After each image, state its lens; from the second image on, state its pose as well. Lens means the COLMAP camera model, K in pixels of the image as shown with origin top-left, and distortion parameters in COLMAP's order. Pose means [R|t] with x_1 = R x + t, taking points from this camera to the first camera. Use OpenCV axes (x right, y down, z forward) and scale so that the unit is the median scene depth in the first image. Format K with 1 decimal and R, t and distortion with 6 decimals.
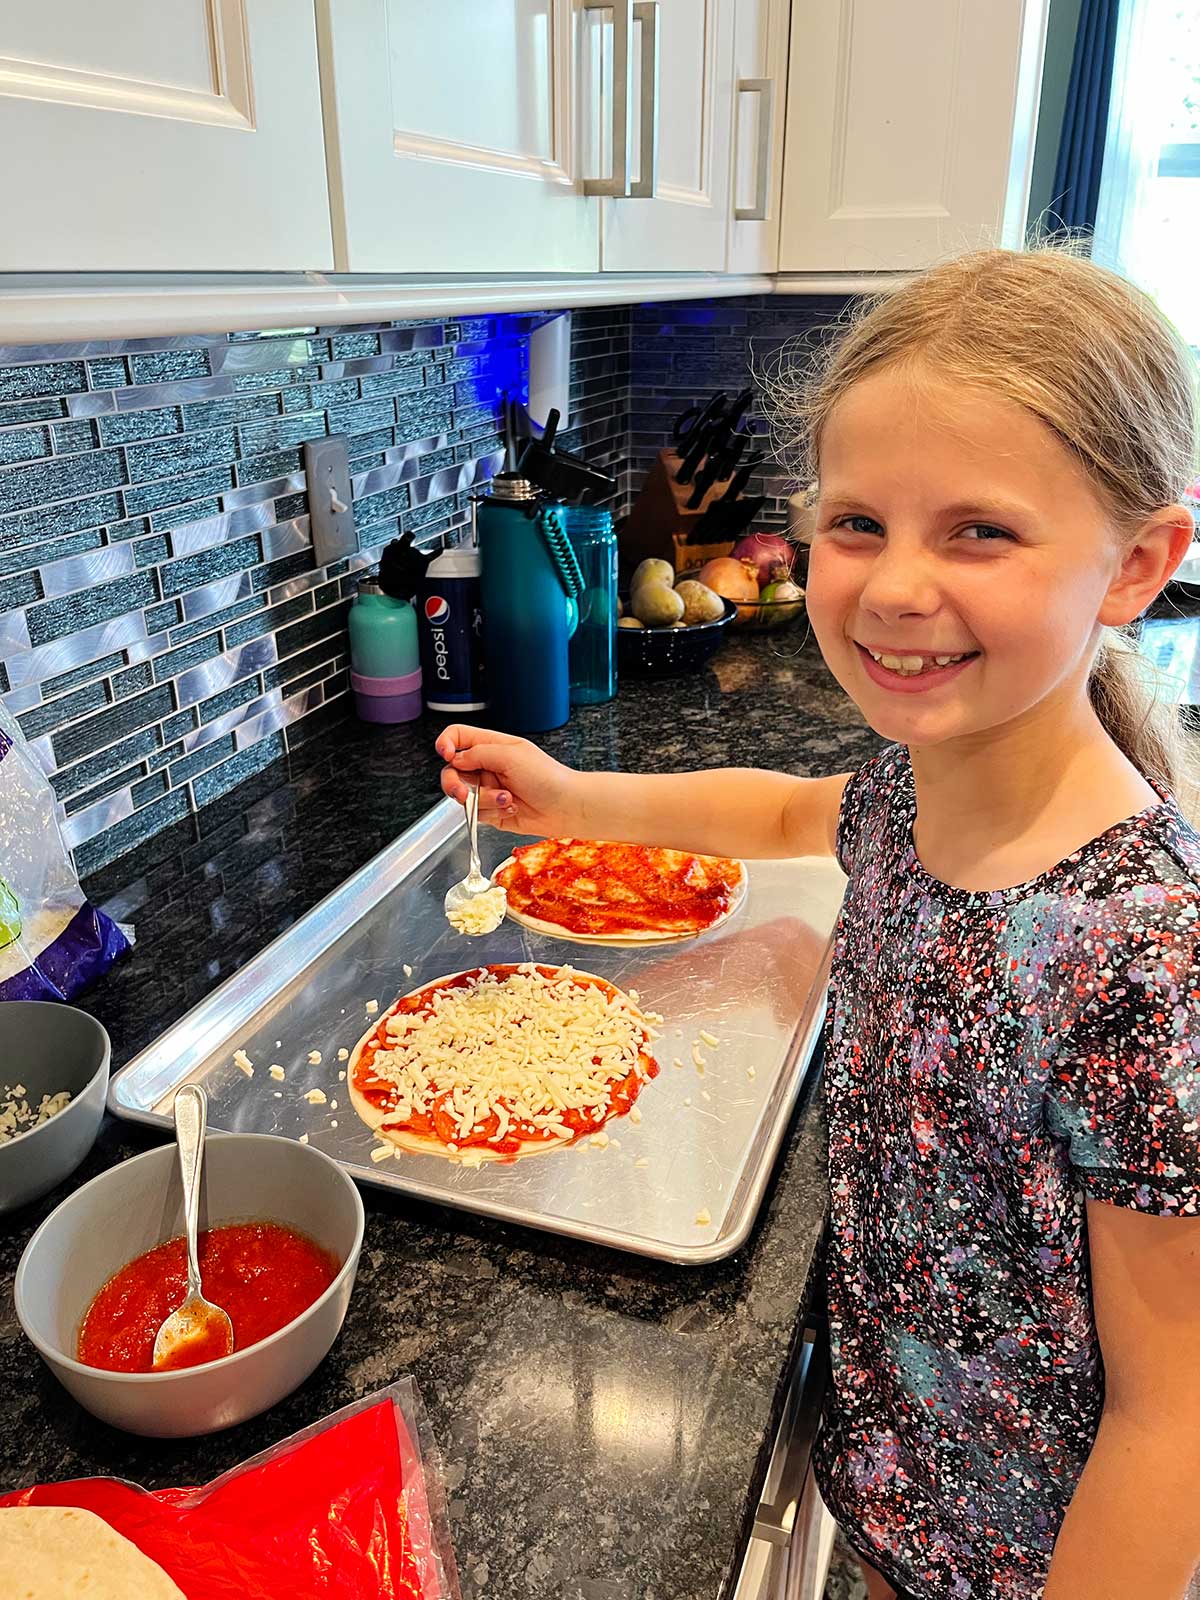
lens RADIAL K [[1240.5, 0, 610.7], [0, 1240.5, 785.3], [0, 0, 1]] dist [0.042380, -0.042808]
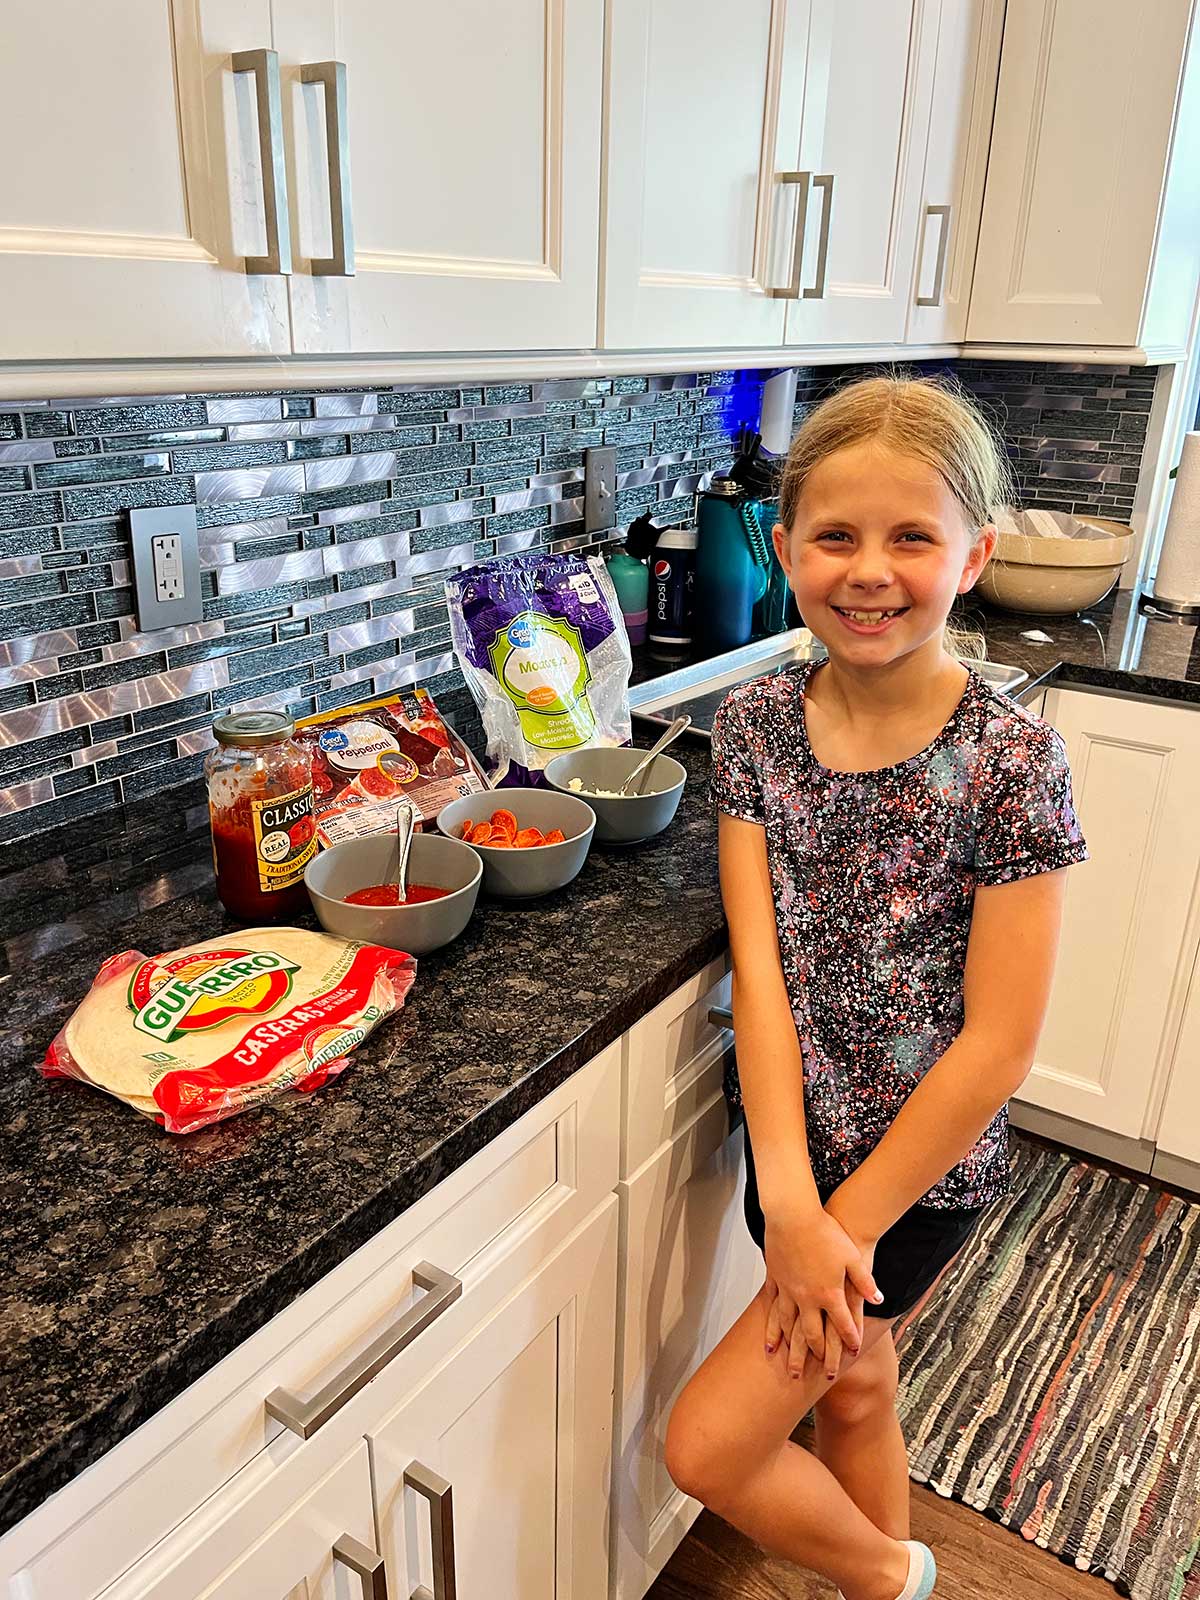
lens RADIAL K [[1236.3, 0, 606.7], [0, 1236.3, 781.6], [0, 0, 1]] dist [0.025762, -0.005720]
pose [[0.967672, 0.114491, -0.224726, 0.160805], [-0.120929, 0.992547, -0.015049, 0.144780], [0.221328, 0.041738, 0.974306, -0.437427]]
